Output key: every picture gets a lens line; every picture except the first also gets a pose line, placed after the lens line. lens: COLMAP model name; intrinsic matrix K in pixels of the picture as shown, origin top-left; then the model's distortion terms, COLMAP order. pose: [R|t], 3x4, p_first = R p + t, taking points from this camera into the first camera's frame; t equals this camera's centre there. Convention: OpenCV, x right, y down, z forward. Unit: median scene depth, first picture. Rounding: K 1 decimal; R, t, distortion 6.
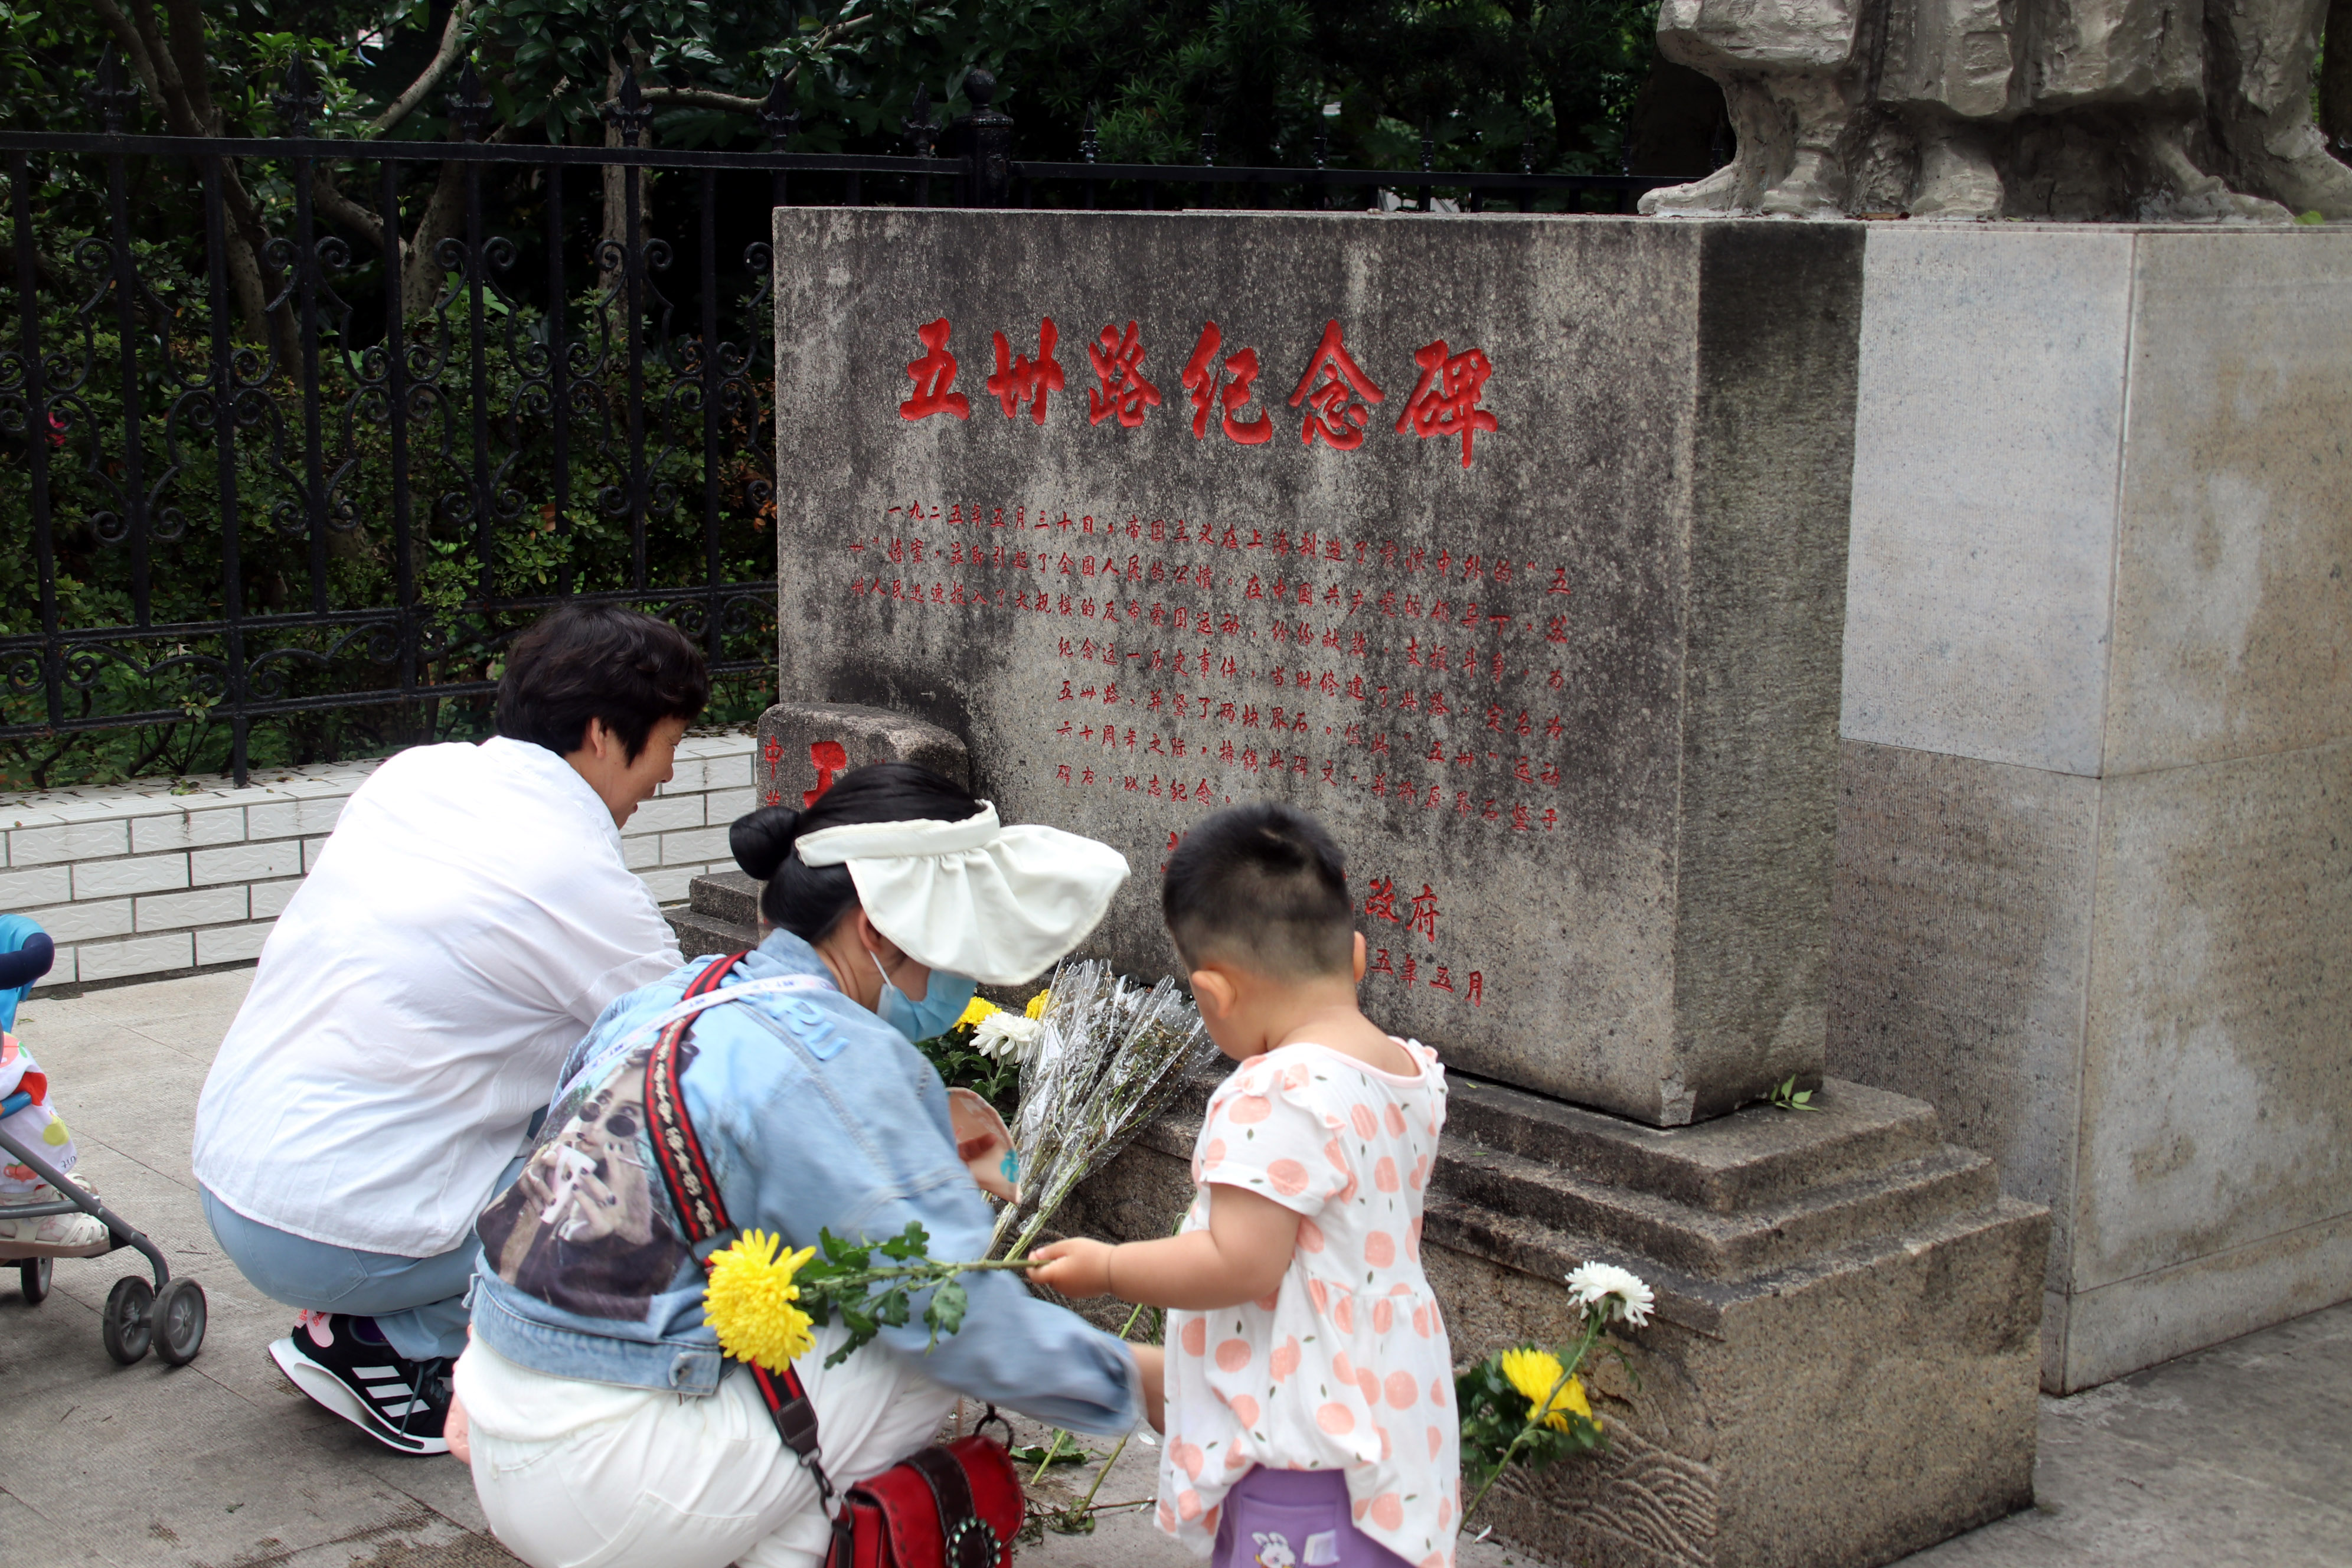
lens RADIAL K [[3547.1, 0, 1176.0], [0, 3547.1, 784.0], [0, 0, 1]] dist [0.075284, -0.010618]
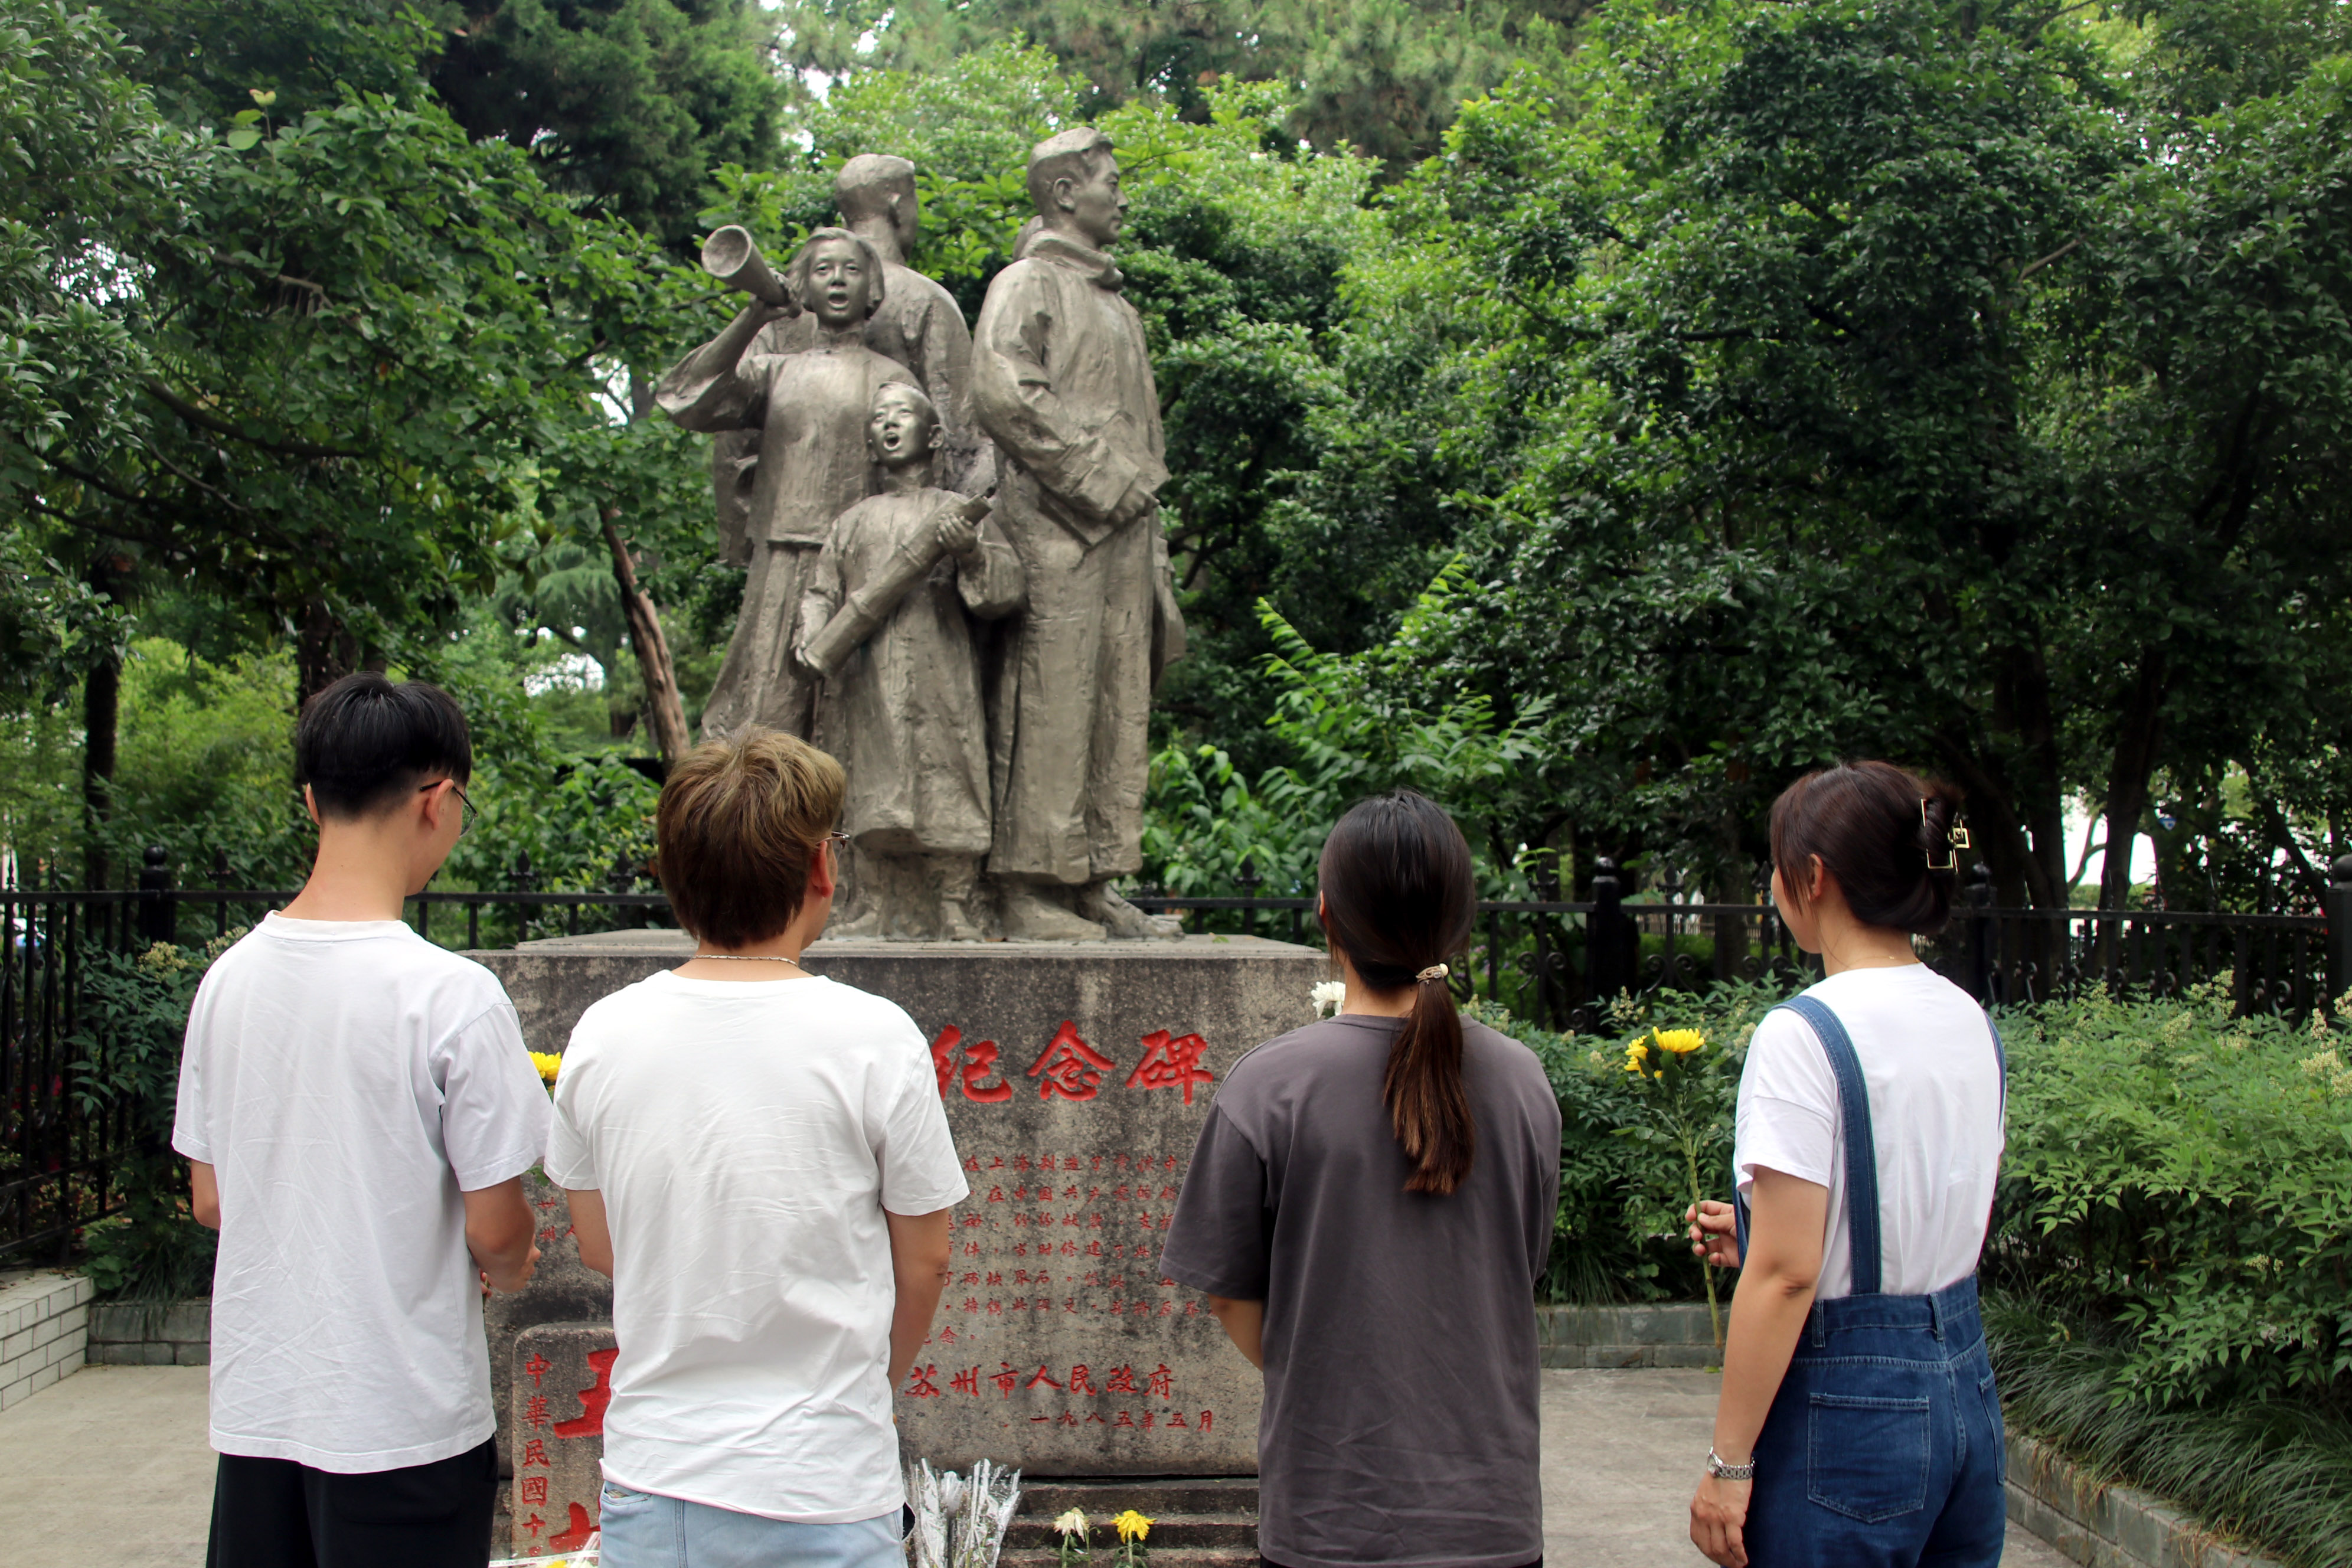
lens RADIAL K [[2653.6, 0, 1181.0], [0, 2653.6, 802.0], [0, 0, 1]] dist [-0.084679, 0.171629]
pose [[0.597609, 0.013759, 0.801670, -0.814276], [0.131711, 0.984585, -0.115084, -0.076469], [-0.790896, 0.174364, 0.586585, 0.220596]]
